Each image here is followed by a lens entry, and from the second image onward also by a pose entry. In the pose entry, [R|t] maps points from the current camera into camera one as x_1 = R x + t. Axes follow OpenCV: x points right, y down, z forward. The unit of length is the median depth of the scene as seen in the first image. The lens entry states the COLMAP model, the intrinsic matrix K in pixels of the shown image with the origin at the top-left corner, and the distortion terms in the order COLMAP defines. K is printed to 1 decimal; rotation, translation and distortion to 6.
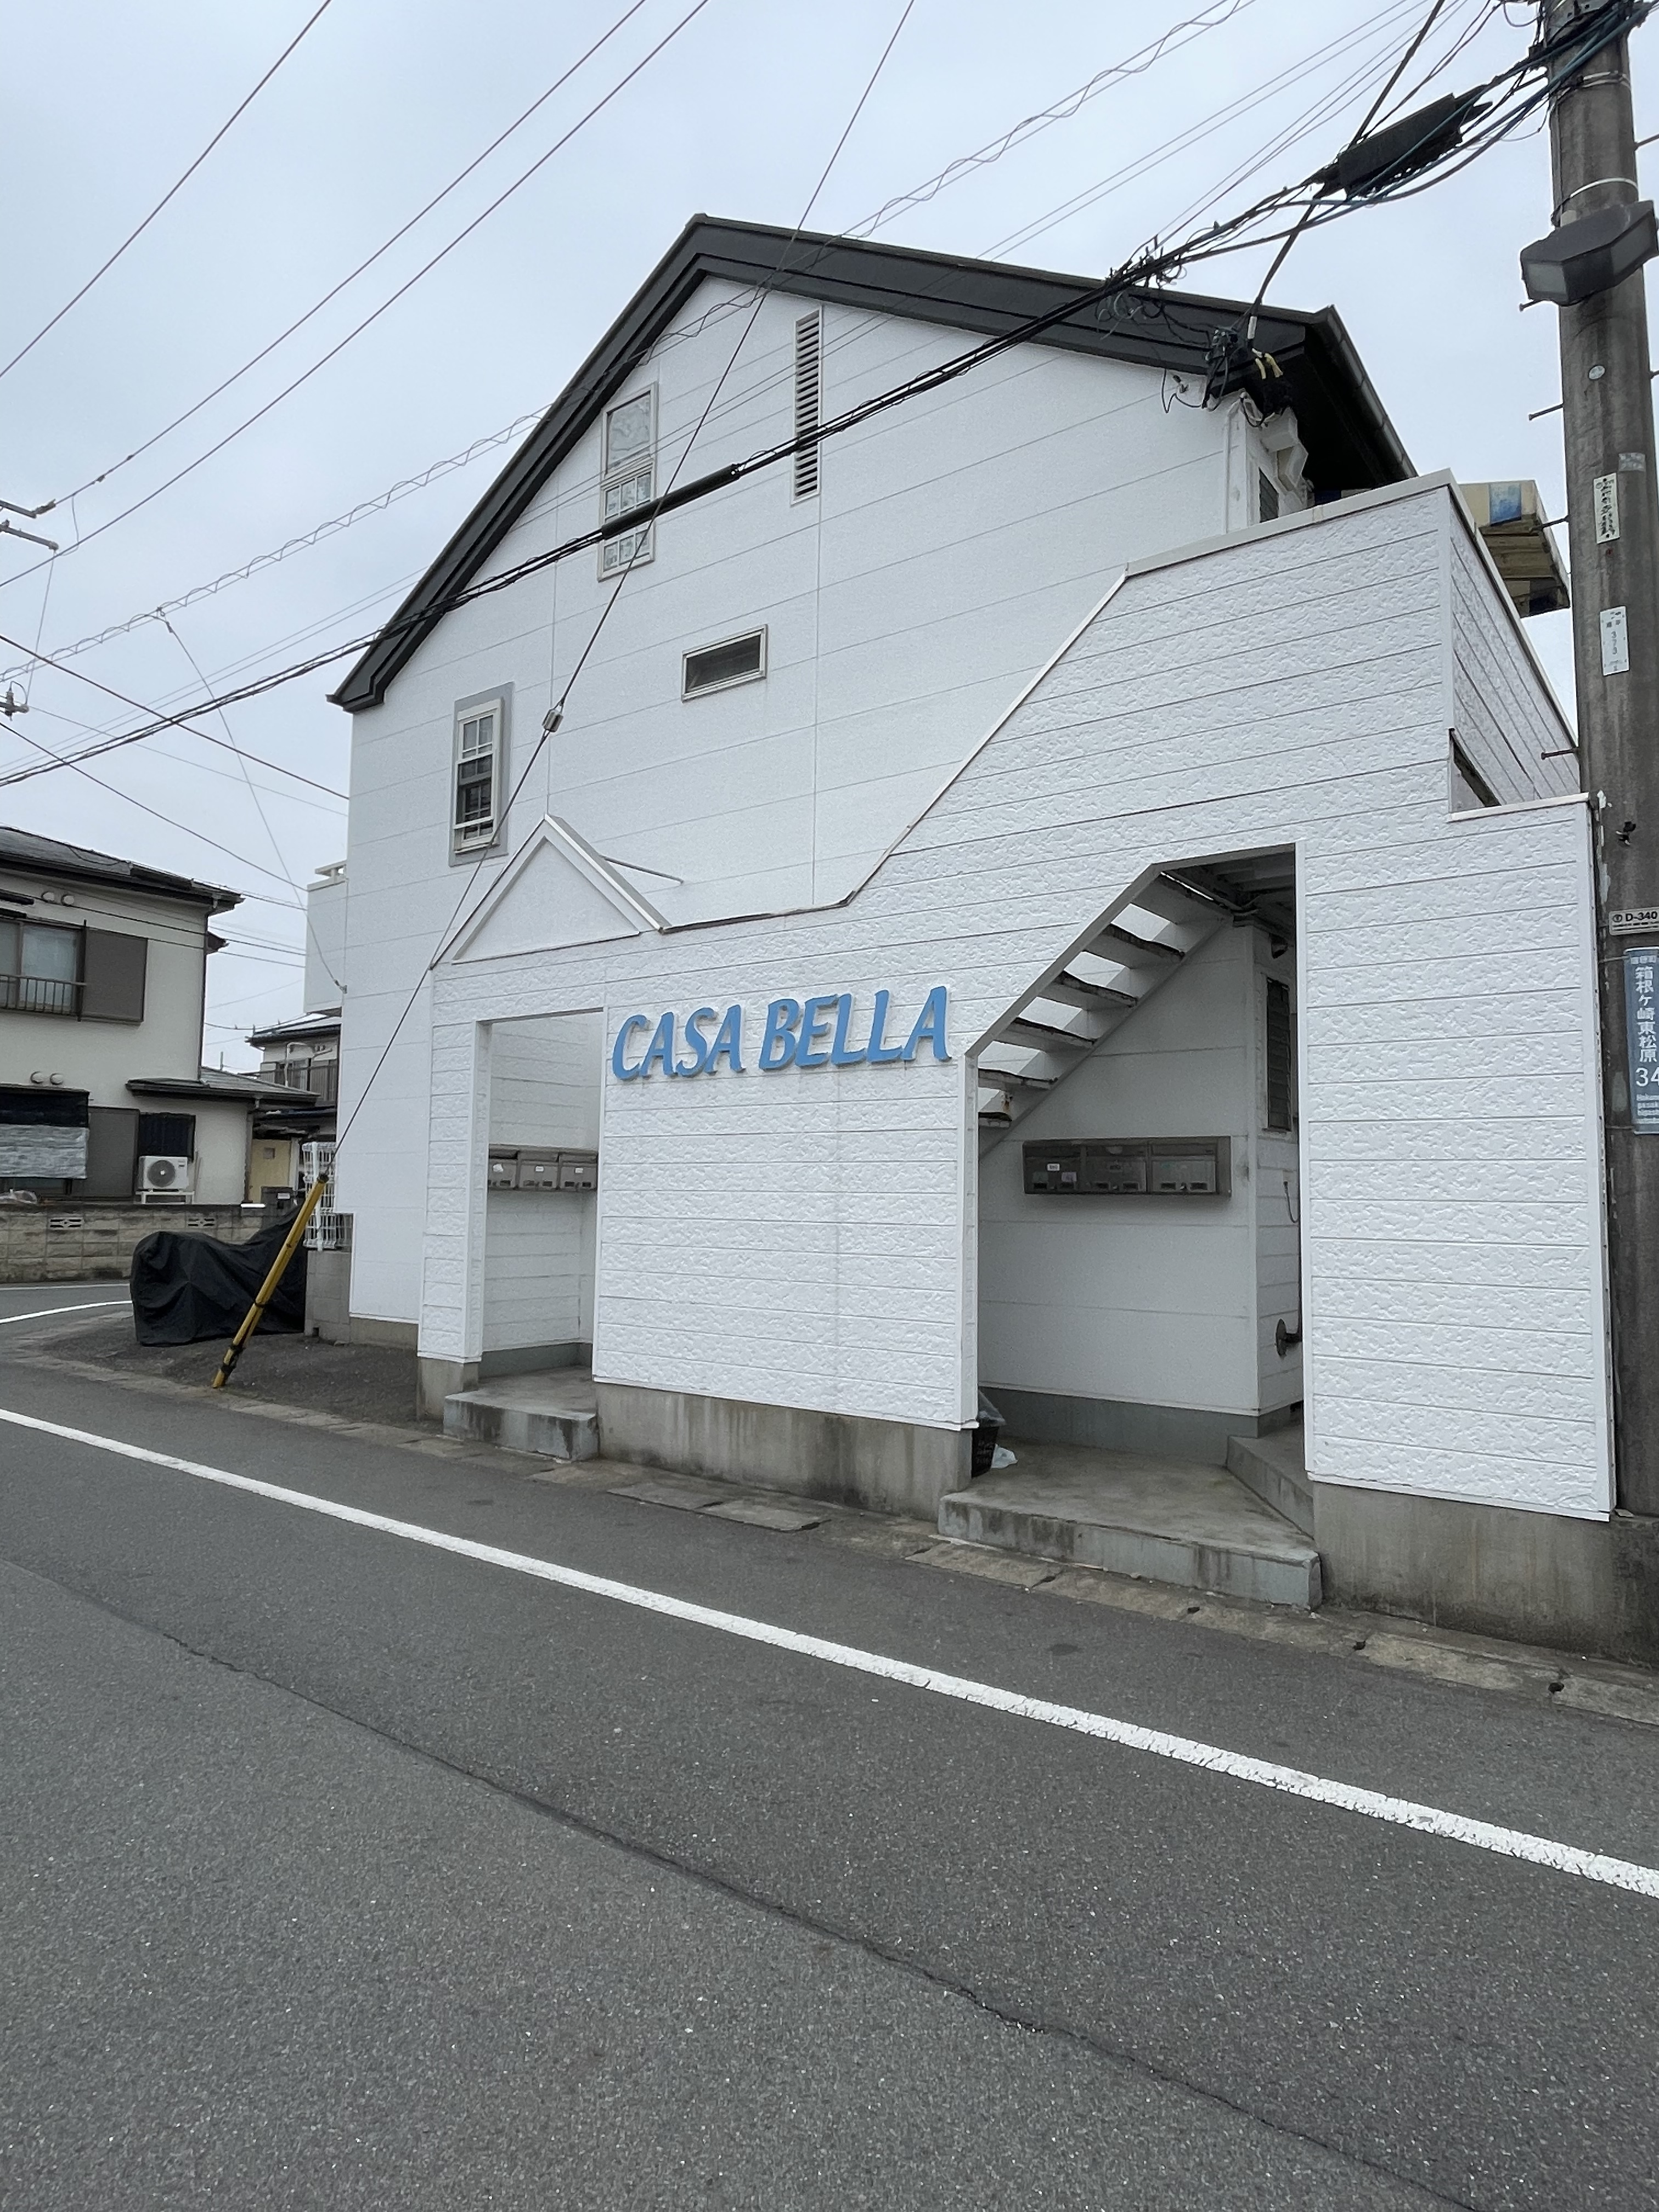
lens RADIAL K [[1287.5, 0, 830.0], [0, 1287.5, 1098.9], [0, 0, 1]] dist [-0.003016, -0.001793]
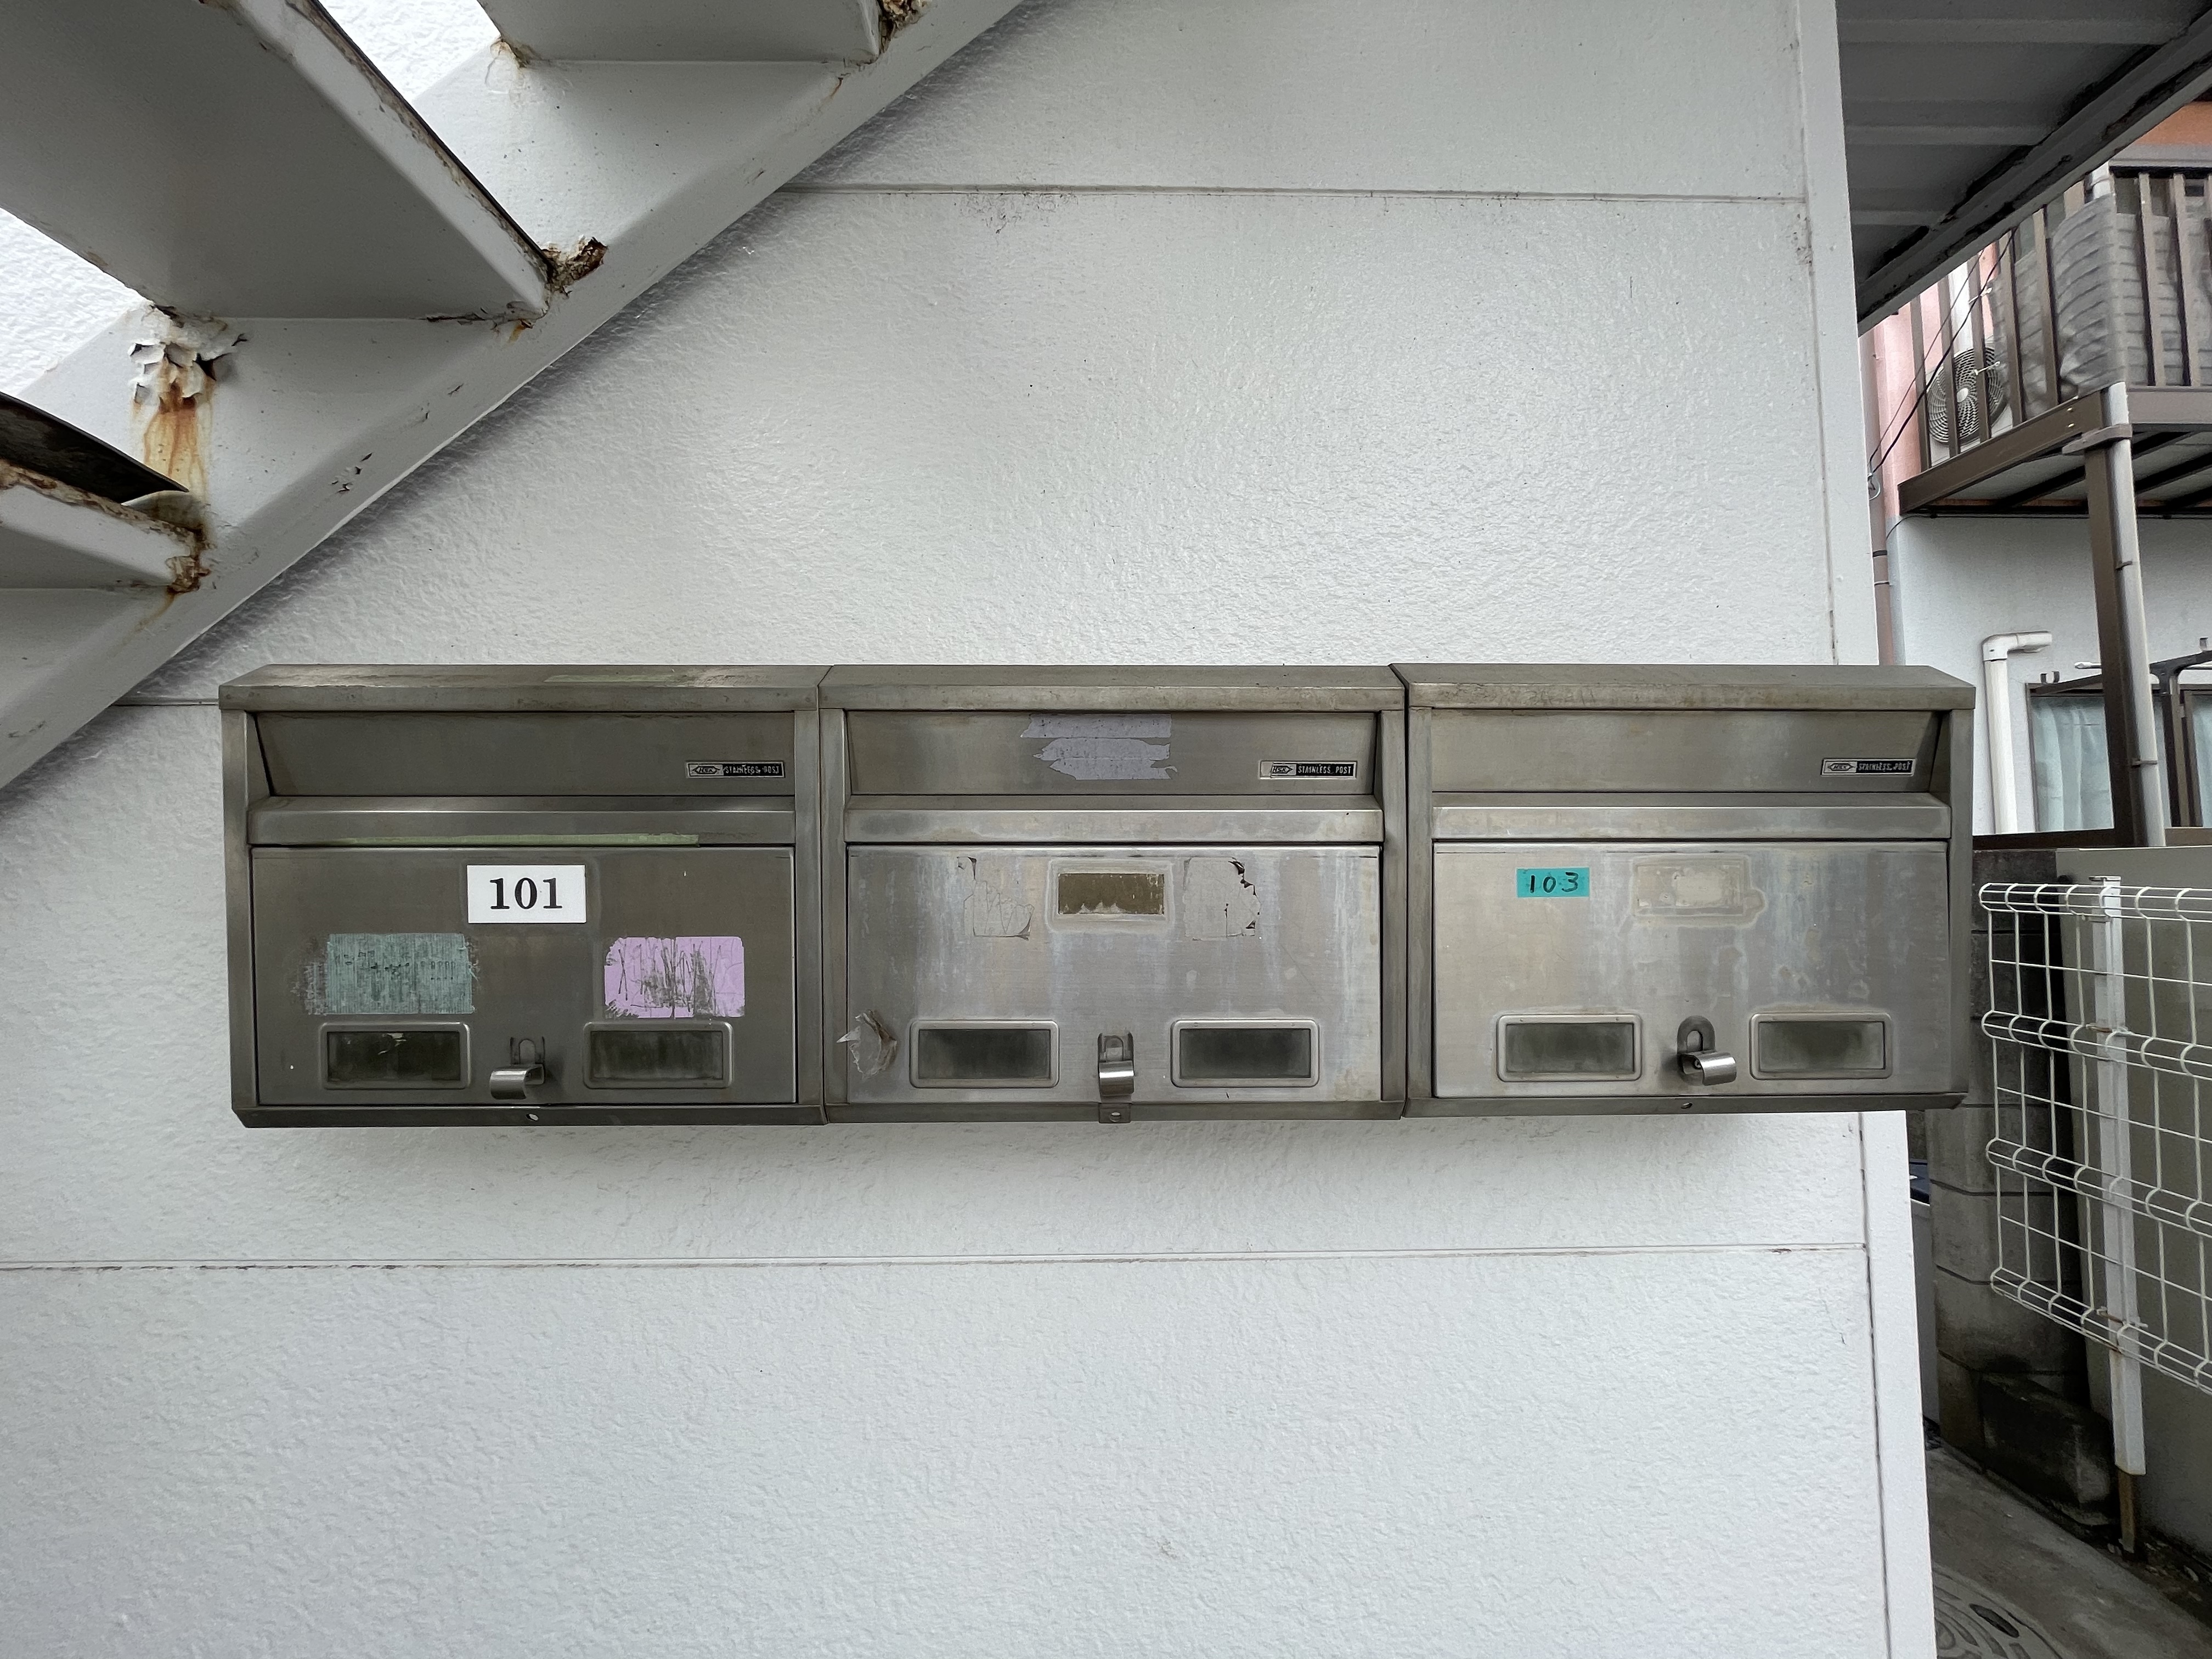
lens RADIAL K [[890.8, 0, 1109.5], [0, 890.8, 822.7], [0, 0, 1]] dist [-0.001423, 0.000096]
pose [[0.792478, 0.027660, 0.609273, 0.166238], [-0.035088, 0.999384, 0.000268, 0.045241], [-0.608890, -0.021590, 0.792961, 0.906401]]
